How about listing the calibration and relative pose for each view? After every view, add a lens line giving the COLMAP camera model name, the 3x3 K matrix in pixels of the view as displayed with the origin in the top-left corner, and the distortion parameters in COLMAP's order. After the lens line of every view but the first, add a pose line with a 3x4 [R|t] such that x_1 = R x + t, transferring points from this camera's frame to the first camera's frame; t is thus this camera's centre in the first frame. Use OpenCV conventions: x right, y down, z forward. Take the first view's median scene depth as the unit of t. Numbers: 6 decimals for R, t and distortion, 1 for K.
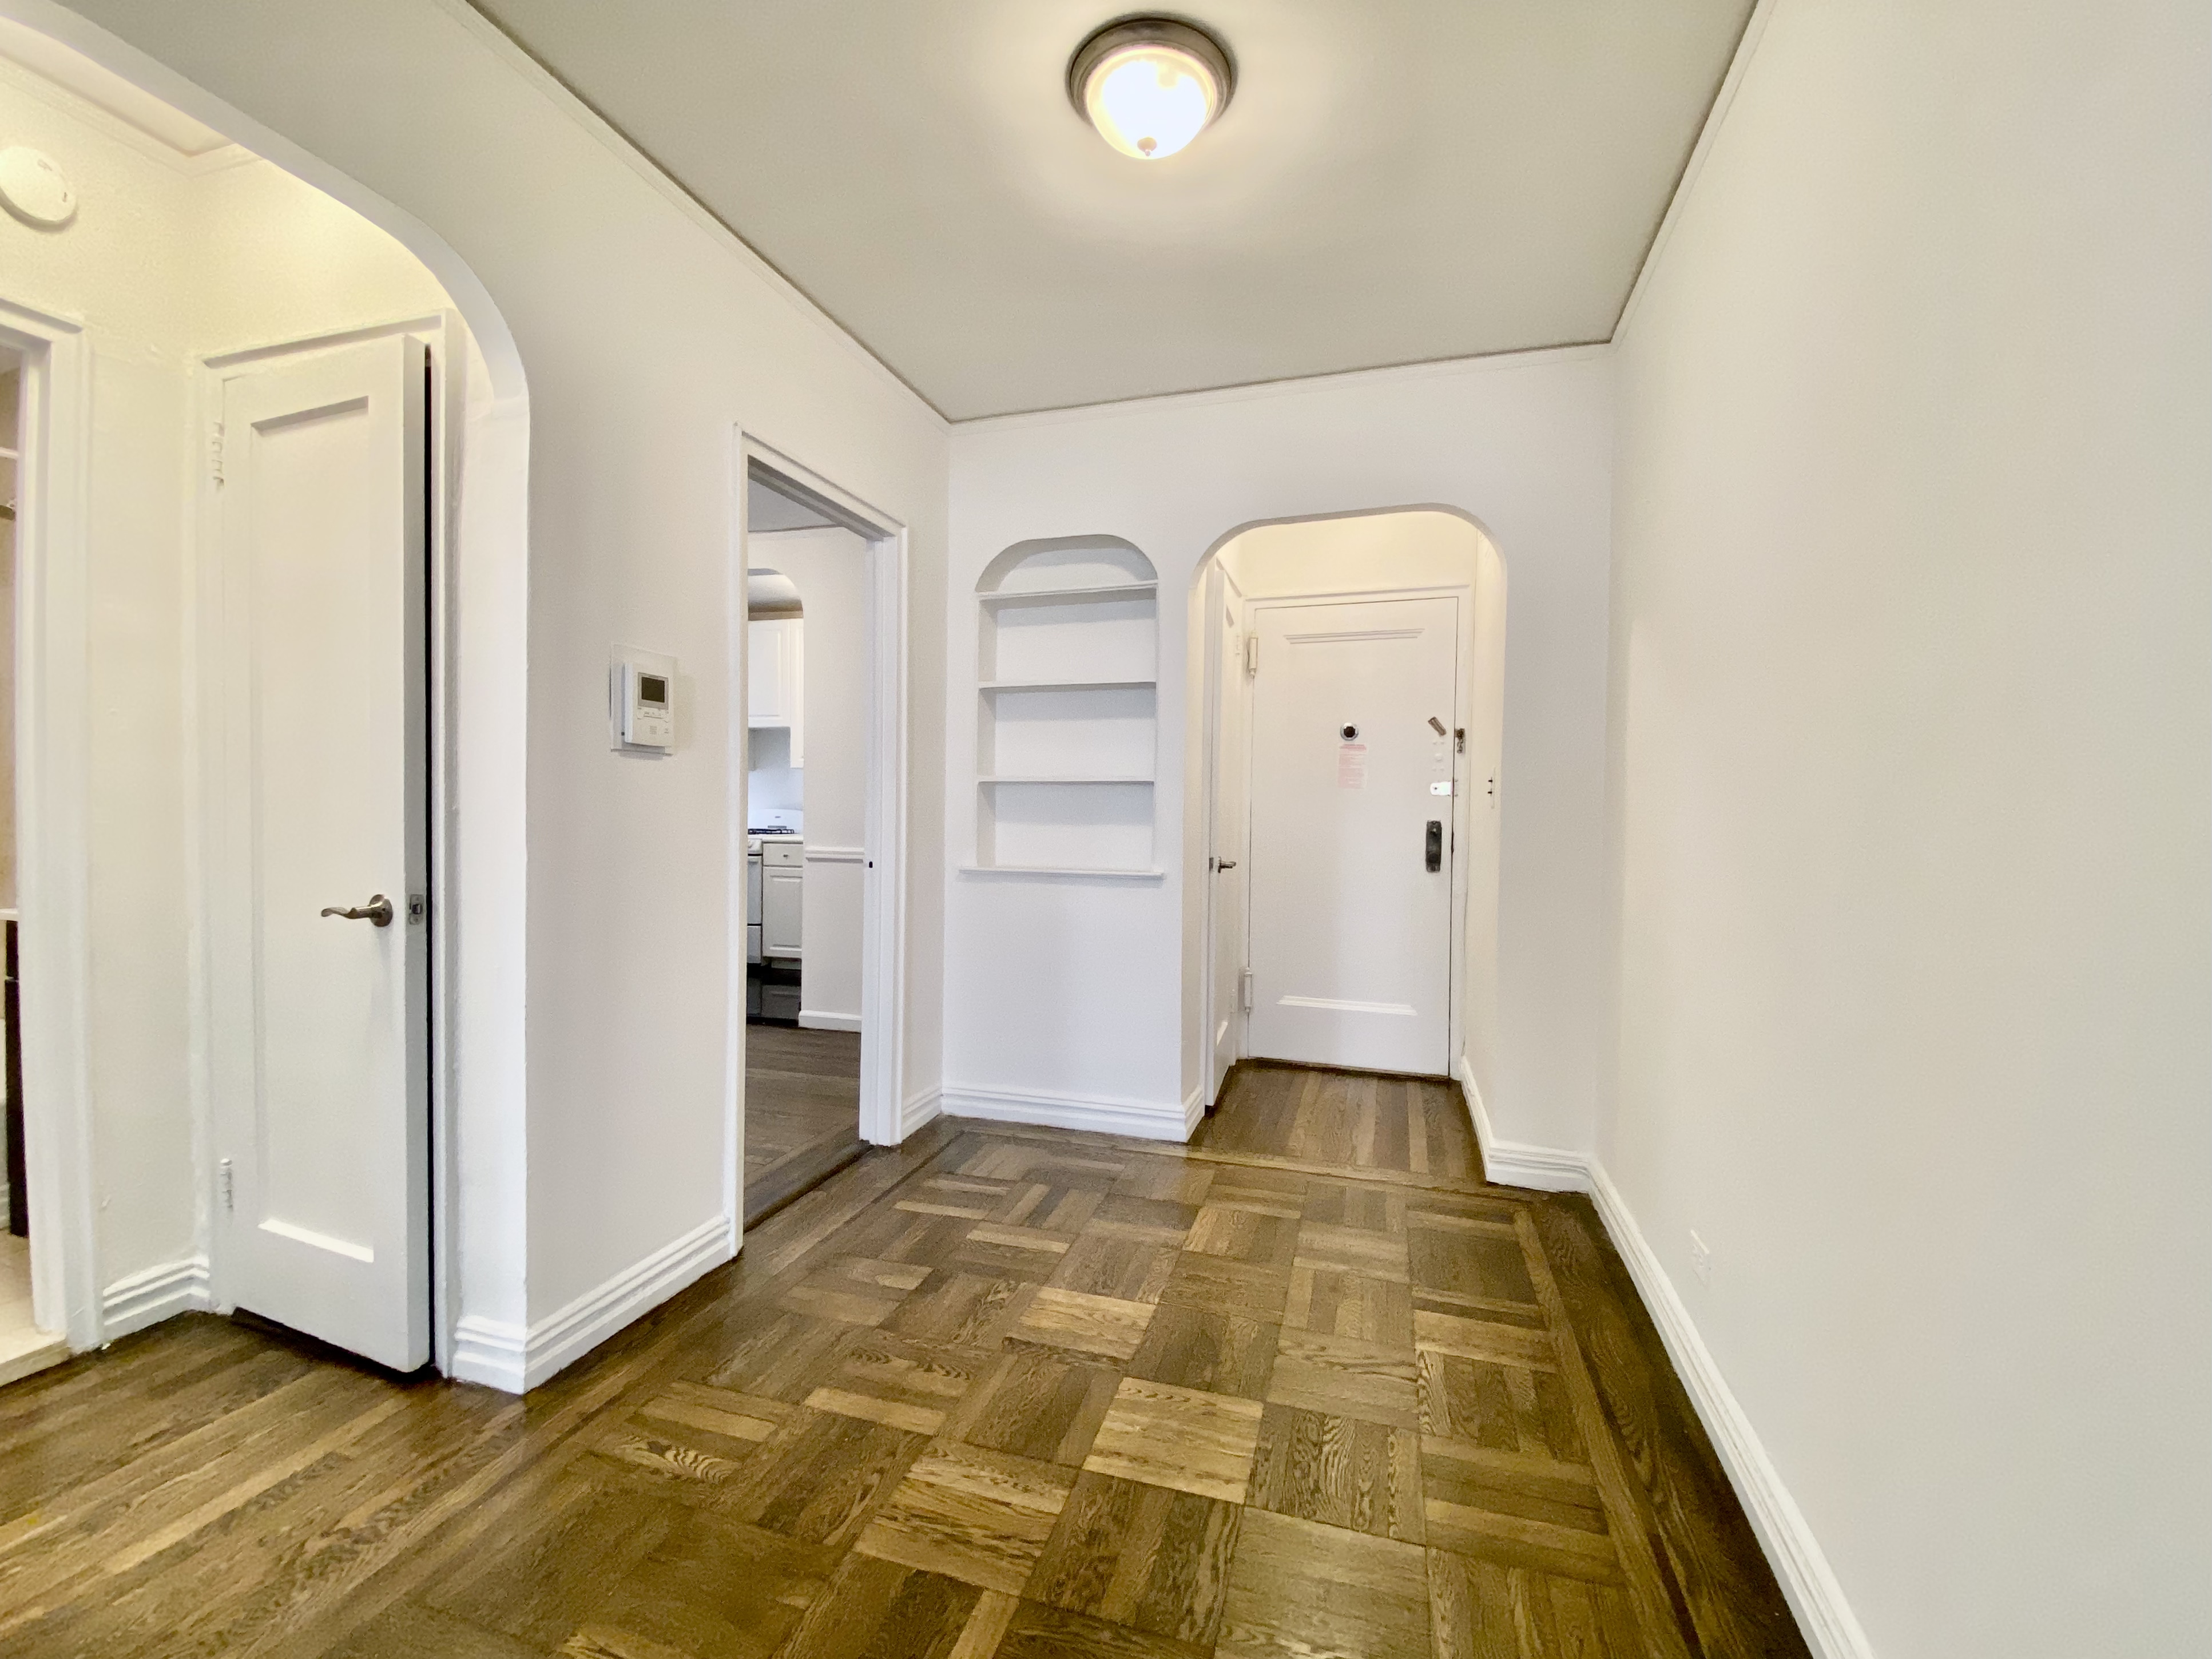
lens RADIAL K [[905.5, 0, 1111.2], [0, 905.5, 831.6], [0, 0, 1]] dist [0.009346, -0.000362]
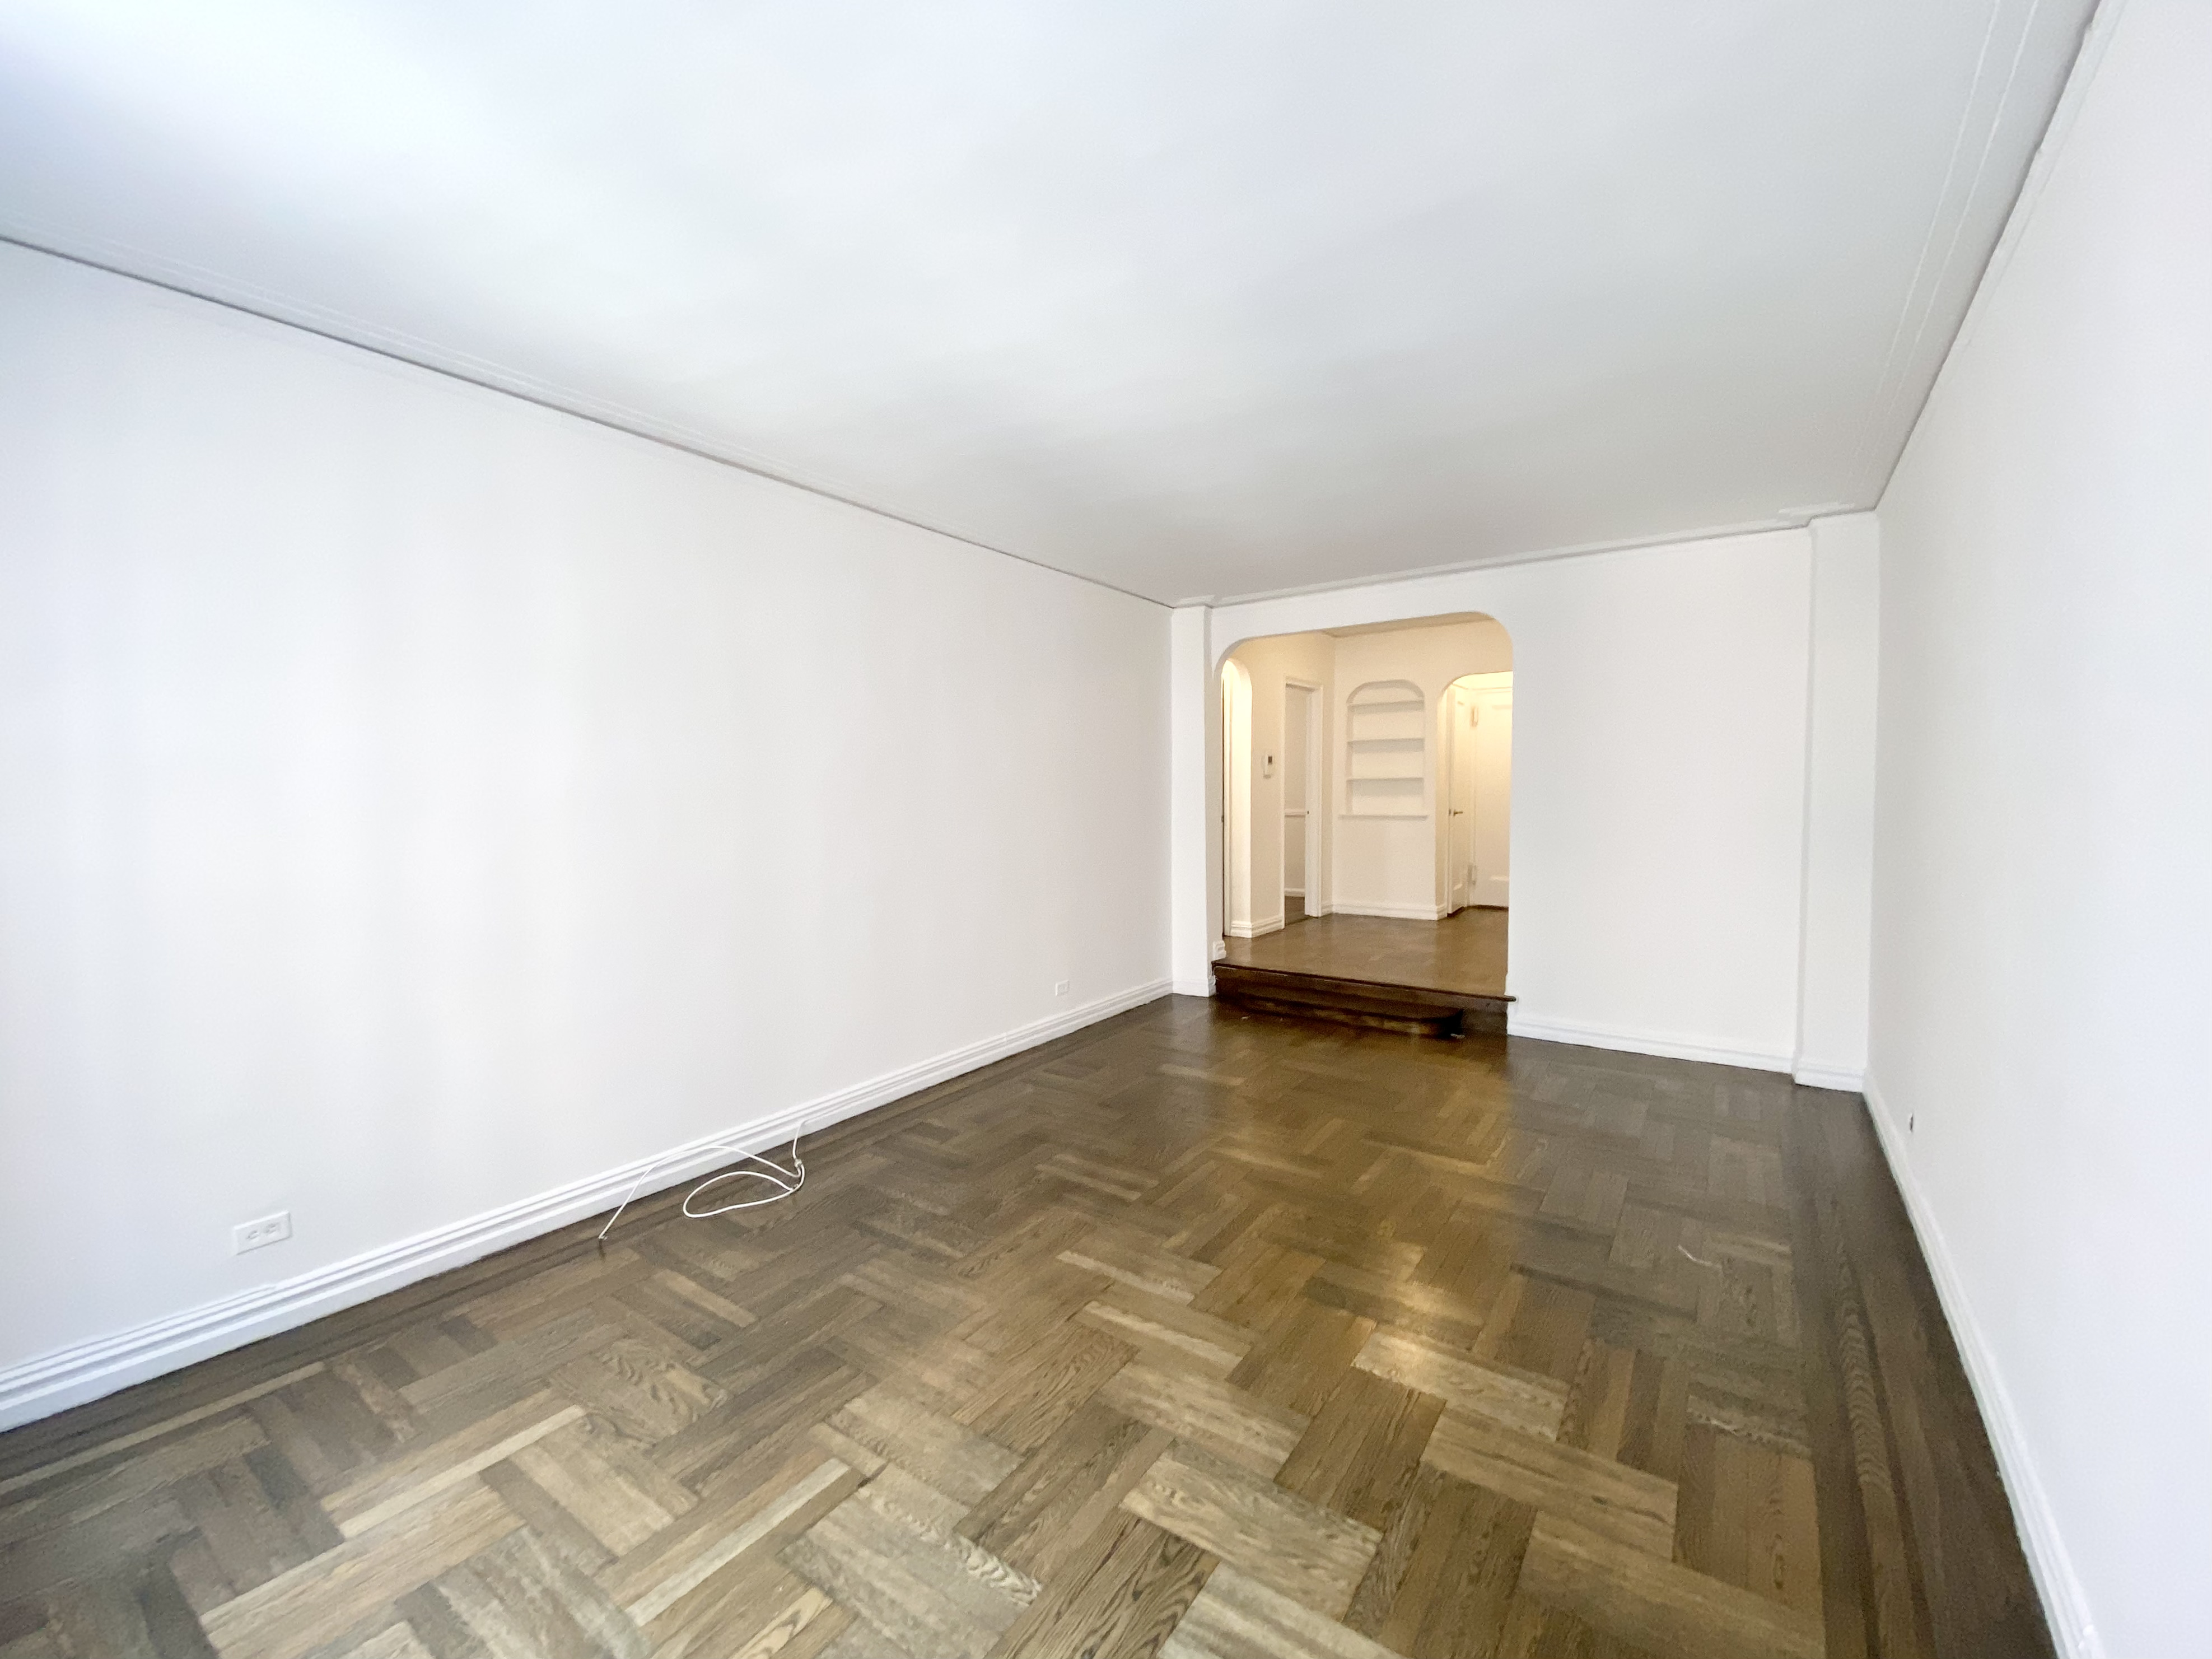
lens RADIAL K [[905.6, 0, 1039.0], [0, 905.6, 818.8], [0, 0, 1]] dist [0.009346, -0.000362]
pose [[0.932404, -0.004957, -0.361384, -0.035514], [0.010674, 0.999847, 0.013826, 0.009147], [0.361260, -0.016749, 0.932315, -1.636869]]
